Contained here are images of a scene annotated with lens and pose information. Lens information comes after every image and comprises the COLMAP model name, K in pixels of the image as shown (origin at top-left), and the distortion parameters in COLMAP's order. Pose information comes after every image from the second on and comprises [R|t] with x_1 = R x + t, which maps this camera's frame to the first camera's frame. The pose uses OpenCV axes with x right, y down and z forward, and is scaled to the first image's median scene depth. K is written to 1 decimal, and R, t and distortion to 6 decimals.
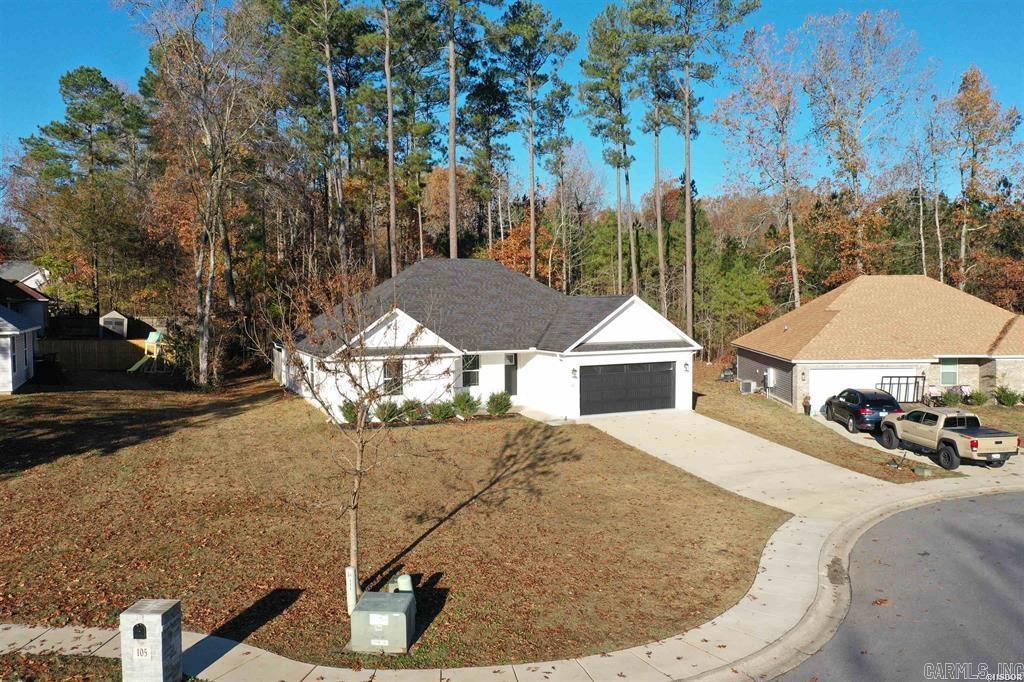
lens RADIAL K [[794.7, 0, 512.0], [0, 794.7, 341.0], [0, 0, 1]] dist [-0.003367, -0.002636]
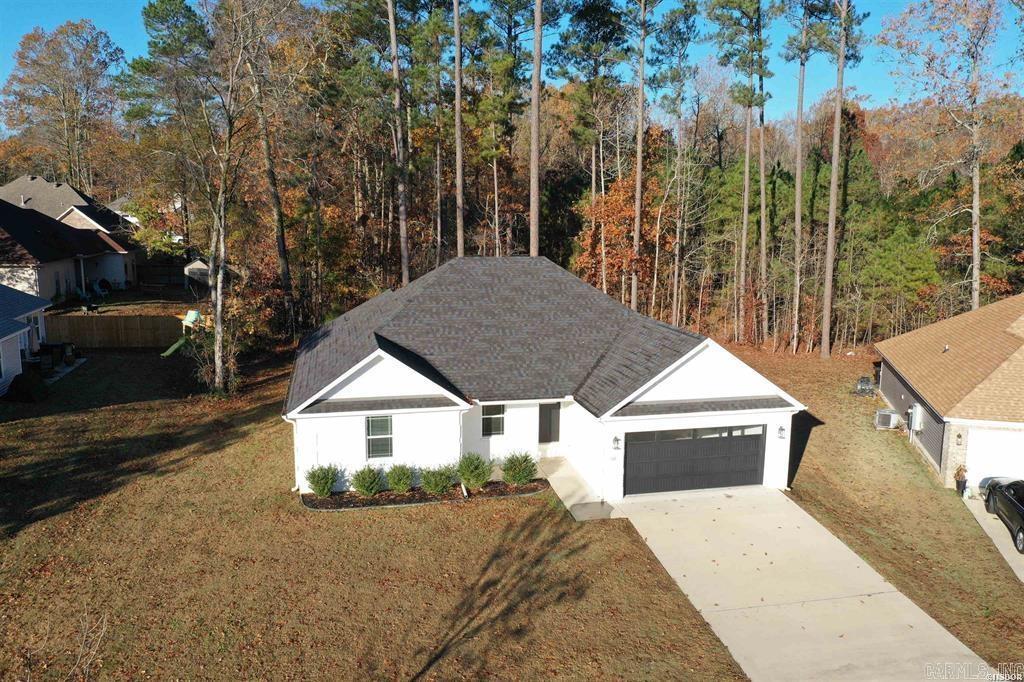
lens RADIAL K [[794.7, 0, 512.0], [0, 794.7, 341.0], [0, 0, 1]] dist [-0.003367, -0.002636]
pose [[0.980490, 0.048881, -0.190393, 0.064518], [-0.026100, 0.992386, 0.120371, -0.075831], [0.194827, -0.113054, 0.974300, 0.145870]]
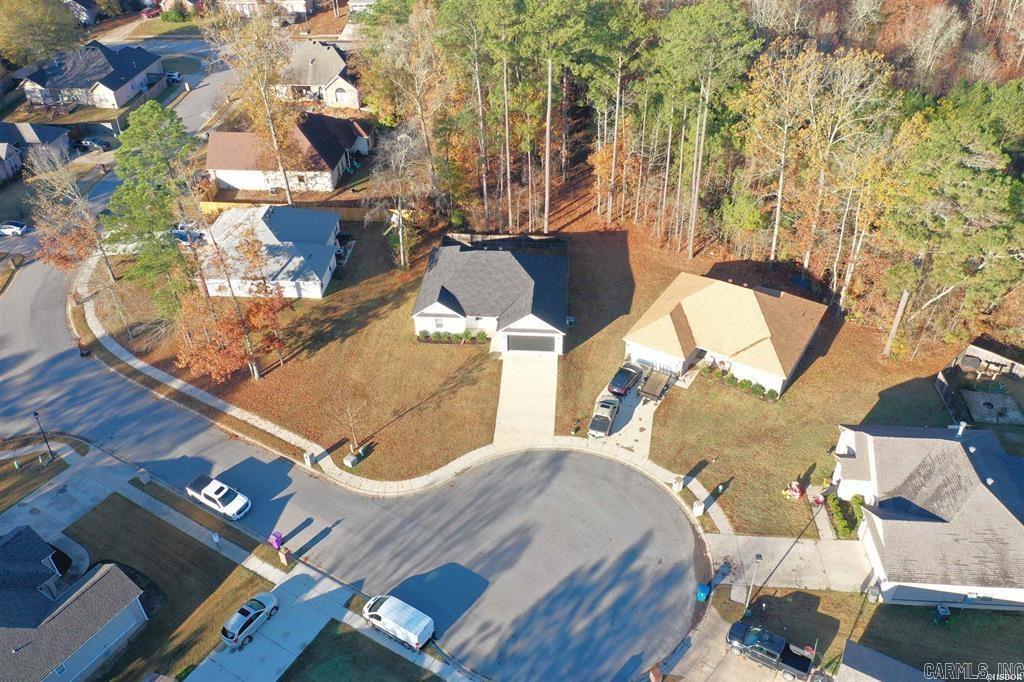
lens RADIAL K [[794.7, 0, 512.0], [0, 794.7, 341.0], [0, 0, 1]] dist [-0.003367, -0.002636]
pose [[0.880235, 0.272912, -0.388208, 0.570890], [-0.014836, 0.833502, 0.552317, -0.707080], [0.474306, -0.480409, 0.737727, -0.436329]]
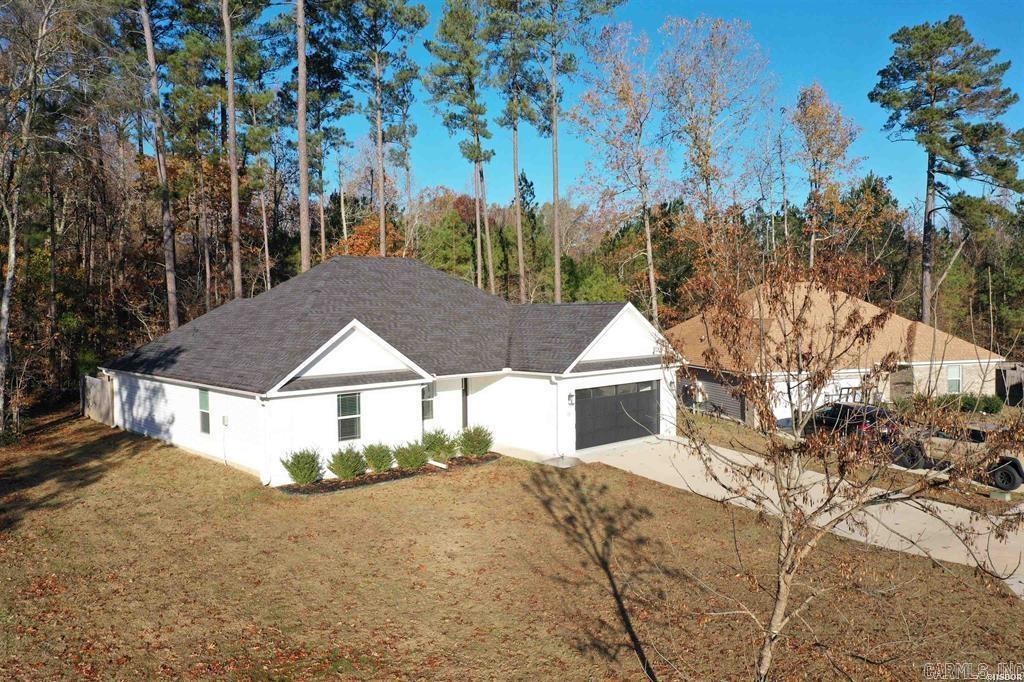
lens RADIAL K [[794.7, 0, 512.0], [0, 794.7, 341.0], [0, 0, 1]] dist [-0.003367, -0.002636]
pose [[0.945701, -0.015689, 0.324660, -0.128930], [0.019079, 0.999792, -0.007261, -0.007468], [-0.324478, 0.013061, 0.945803, 0.138735]]
